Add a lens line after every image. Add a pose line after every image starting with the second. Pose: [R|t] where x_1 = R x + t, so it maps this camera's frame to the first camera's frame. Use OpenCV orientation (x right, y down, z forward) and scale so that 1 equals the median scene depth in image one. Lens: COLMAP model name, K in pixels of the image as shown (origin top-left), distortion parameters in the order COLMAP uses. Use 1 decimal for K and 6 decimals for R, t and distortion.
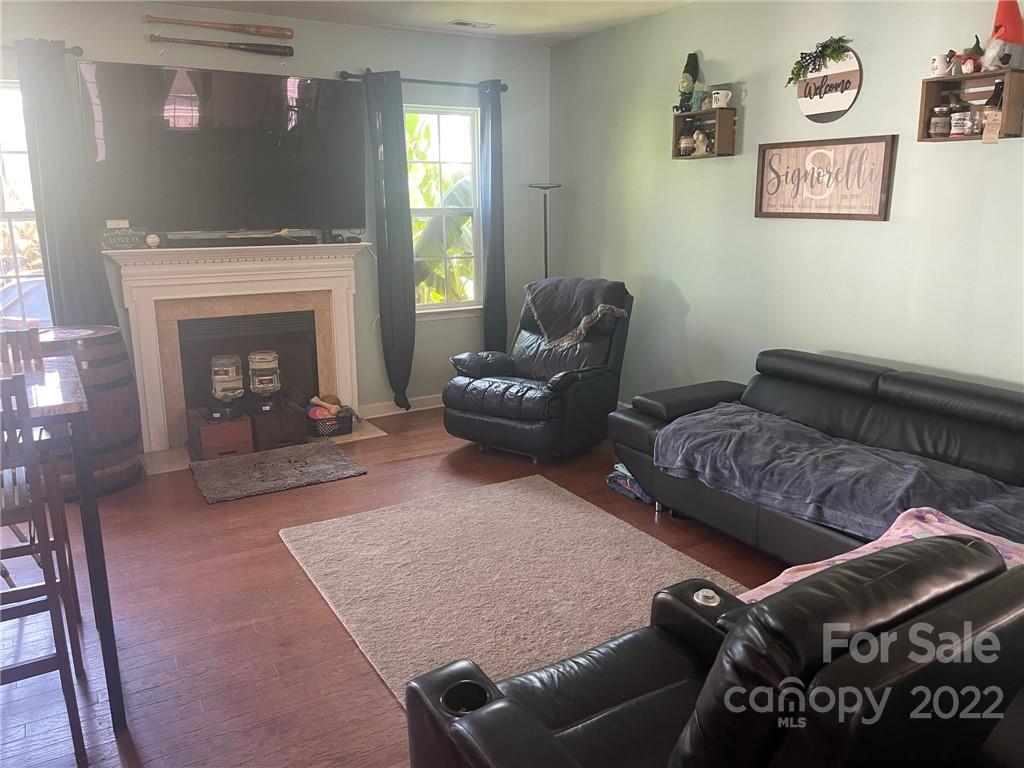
lens RADIAL K [[774.6, 0, 511.5], [0, 774.6, 385.3], [0, 0, 1]] dist [0.016887, -0.007611]
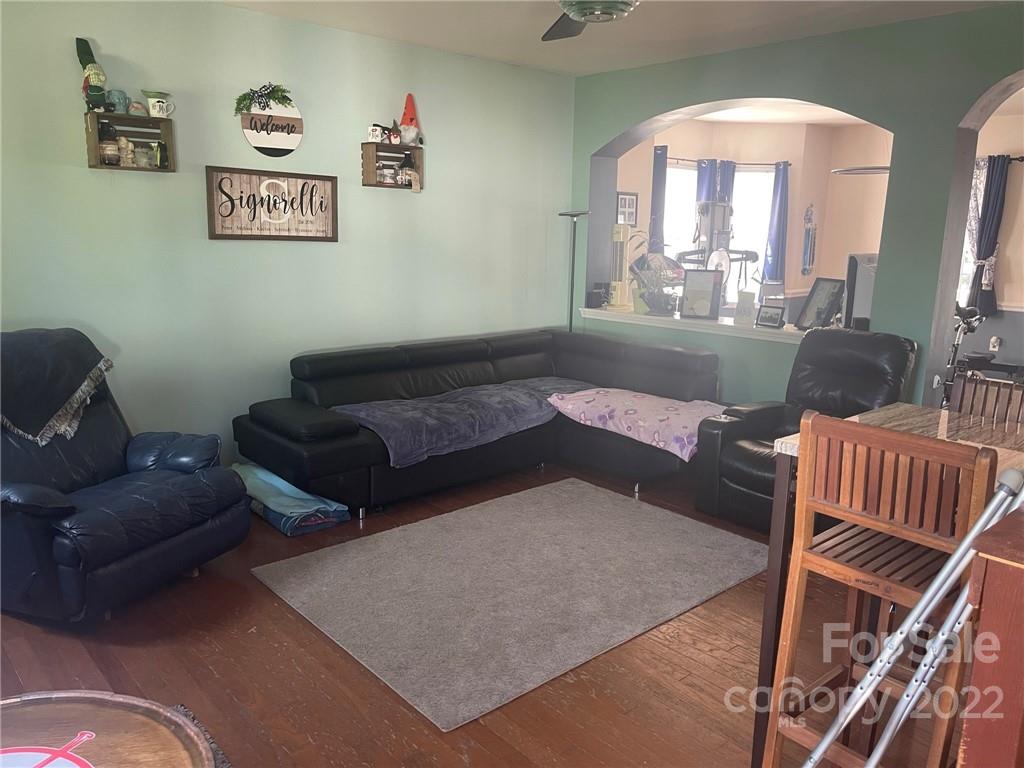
lens RADIAL K [[774.6, 0, 511.4], [0, 774.6, 379.8], [0, 0, 1]] dist [0.016887, -0.007611]
pose [[-0.184245, -0.180670, 0.966133, -0.806237], [0.211188, 0.952725, 0.218437, -0.198605], [-0.959924, 0.244282, -0.137380, 0.889941]]
